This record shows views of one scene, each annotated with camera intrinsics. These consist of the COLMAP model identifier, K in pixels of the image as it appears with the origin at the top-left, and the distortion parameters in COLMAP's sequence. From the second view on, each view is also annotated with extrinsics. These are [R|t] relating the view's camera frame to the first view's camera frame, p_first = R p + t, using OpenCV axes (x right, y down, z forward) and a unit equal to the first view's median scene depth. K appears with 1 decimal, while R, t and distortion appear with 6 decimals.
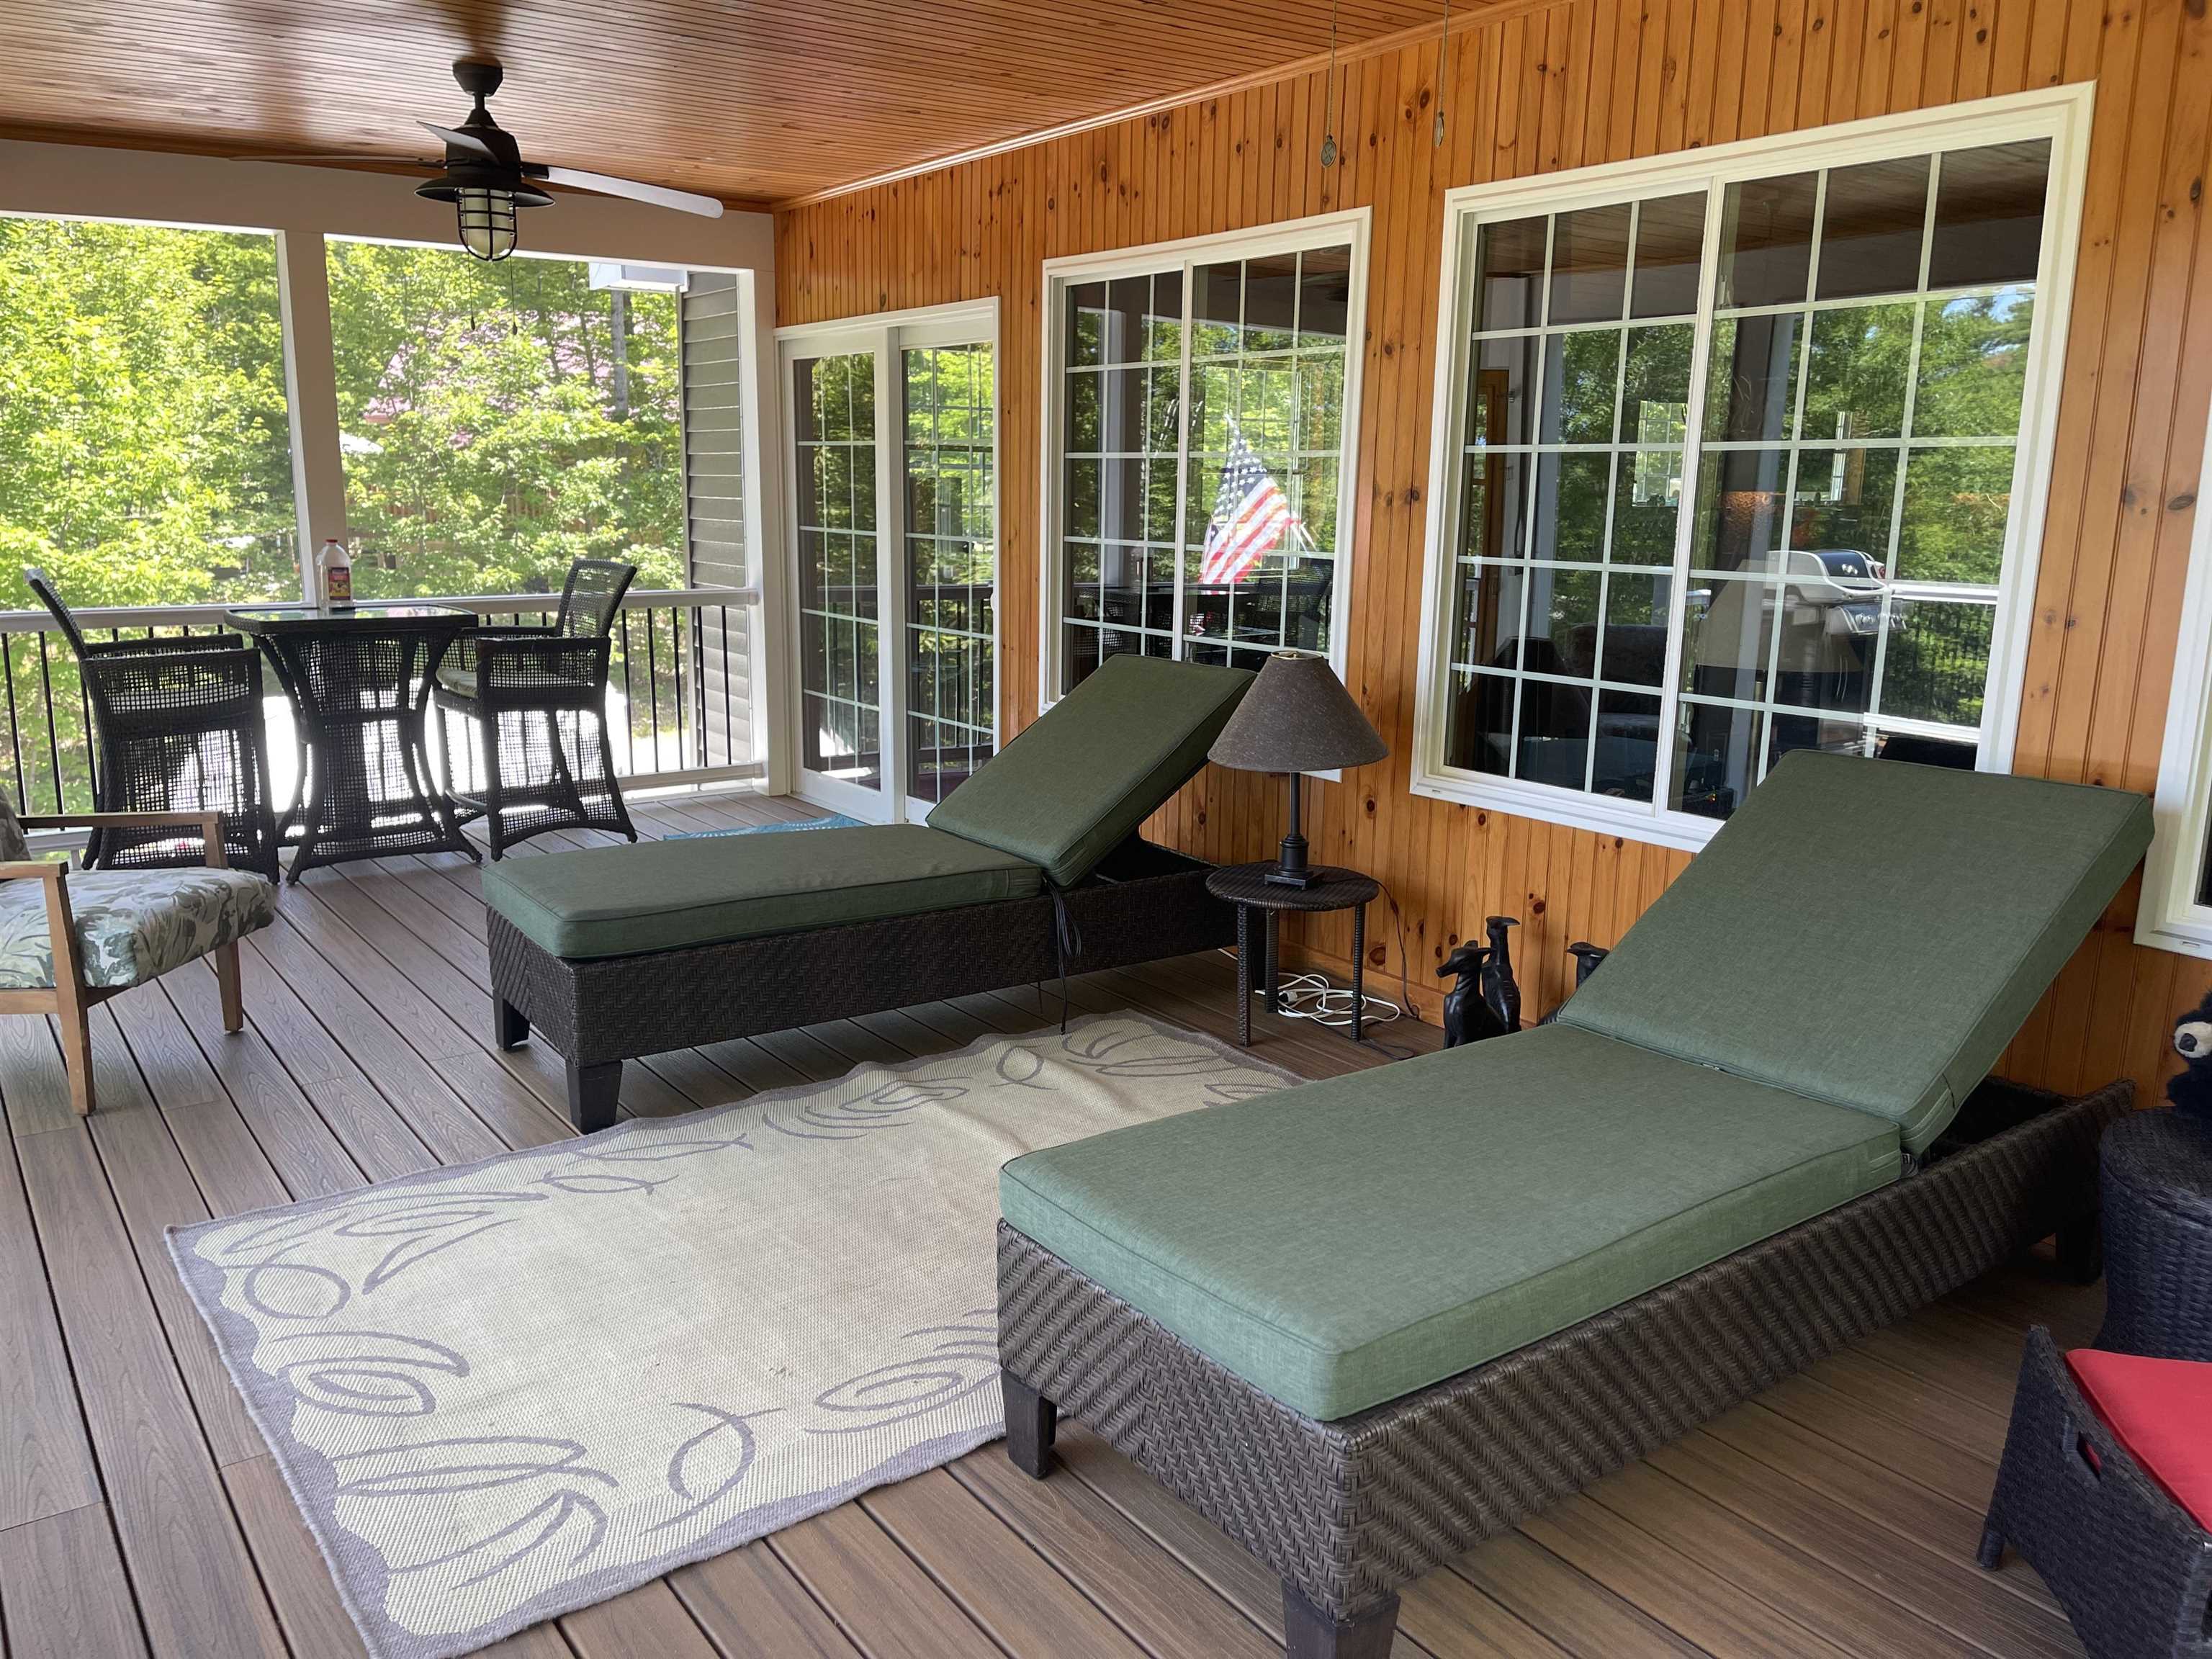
lens RADIAL K [[1651.9, 0, 1106.0], [0, 1651.9, 845.2], [0, 0, 1]] dist [0.051826, -0.084014]
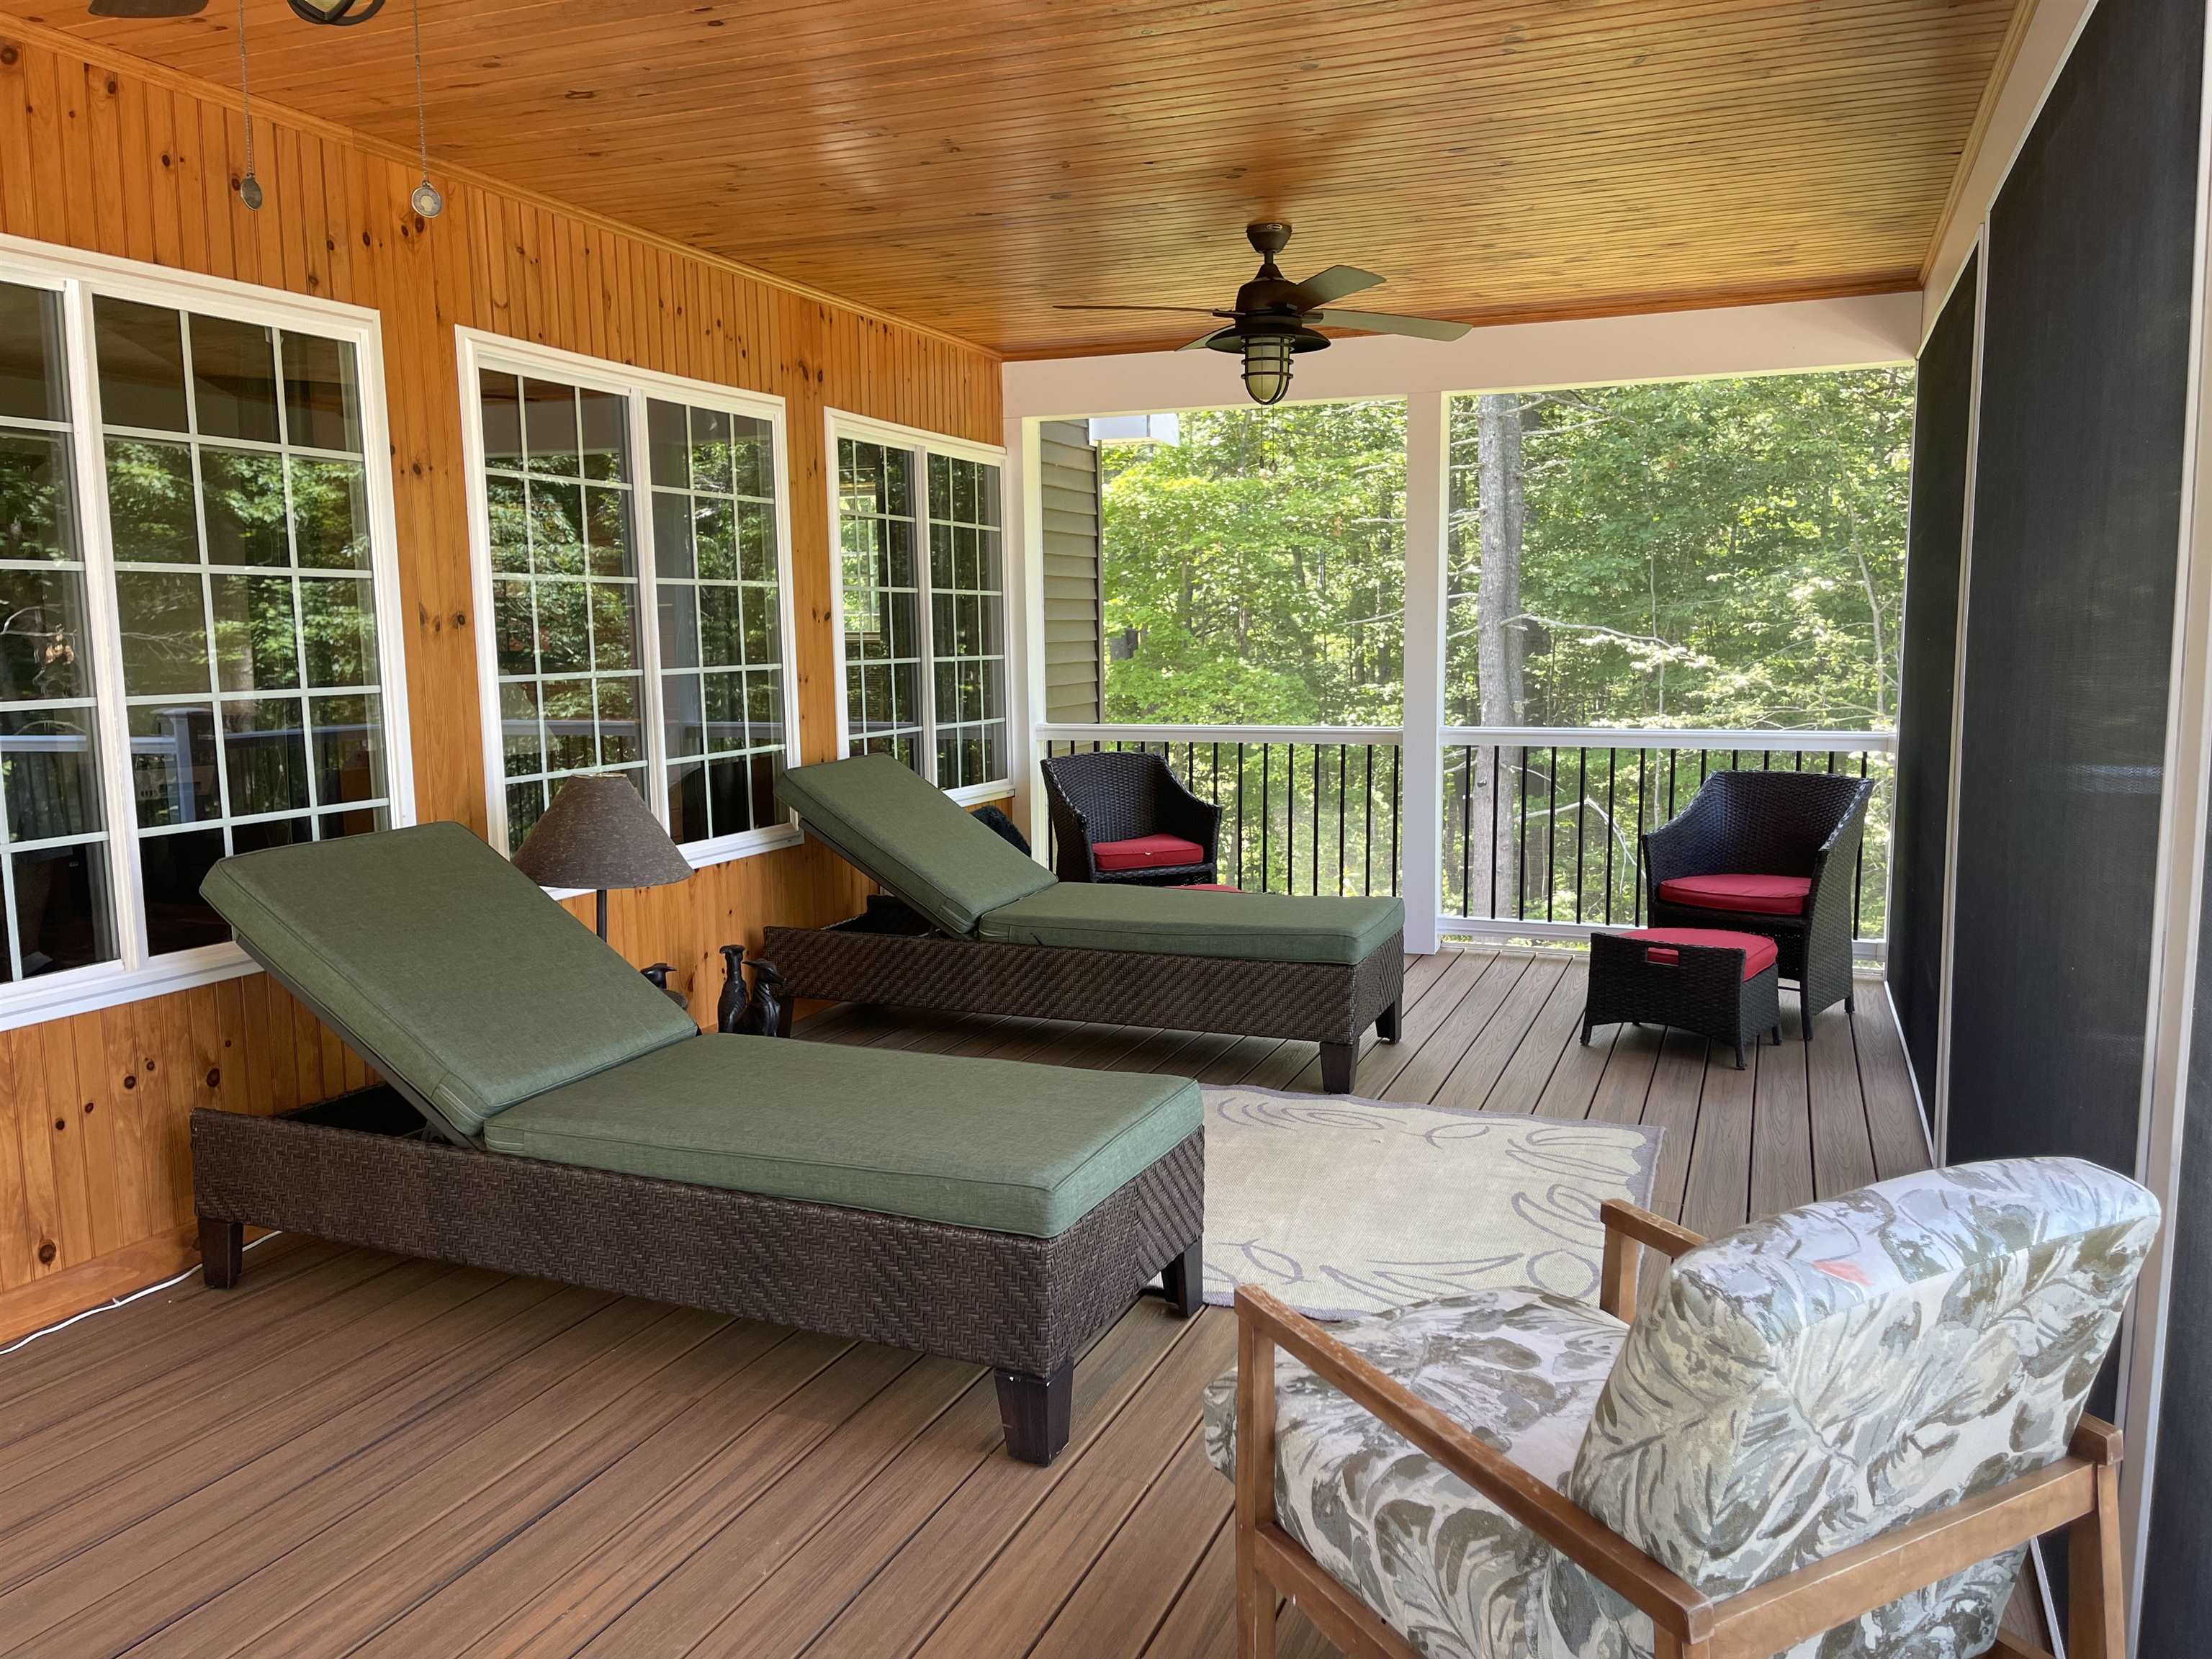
lens RADIAL K [[1690.7, 0, 1106.0], [0, 1690.7, 829.5], [0, 0, 1]] dist [0.102577, -0.092010]
pose [[-0.523881, -0.117286, 0.843678, -0.895085], [0.181773, 0.952265, 0.245254, -0.272957], [-0.832170, 0.281842, -0.477555, 1.204603]]
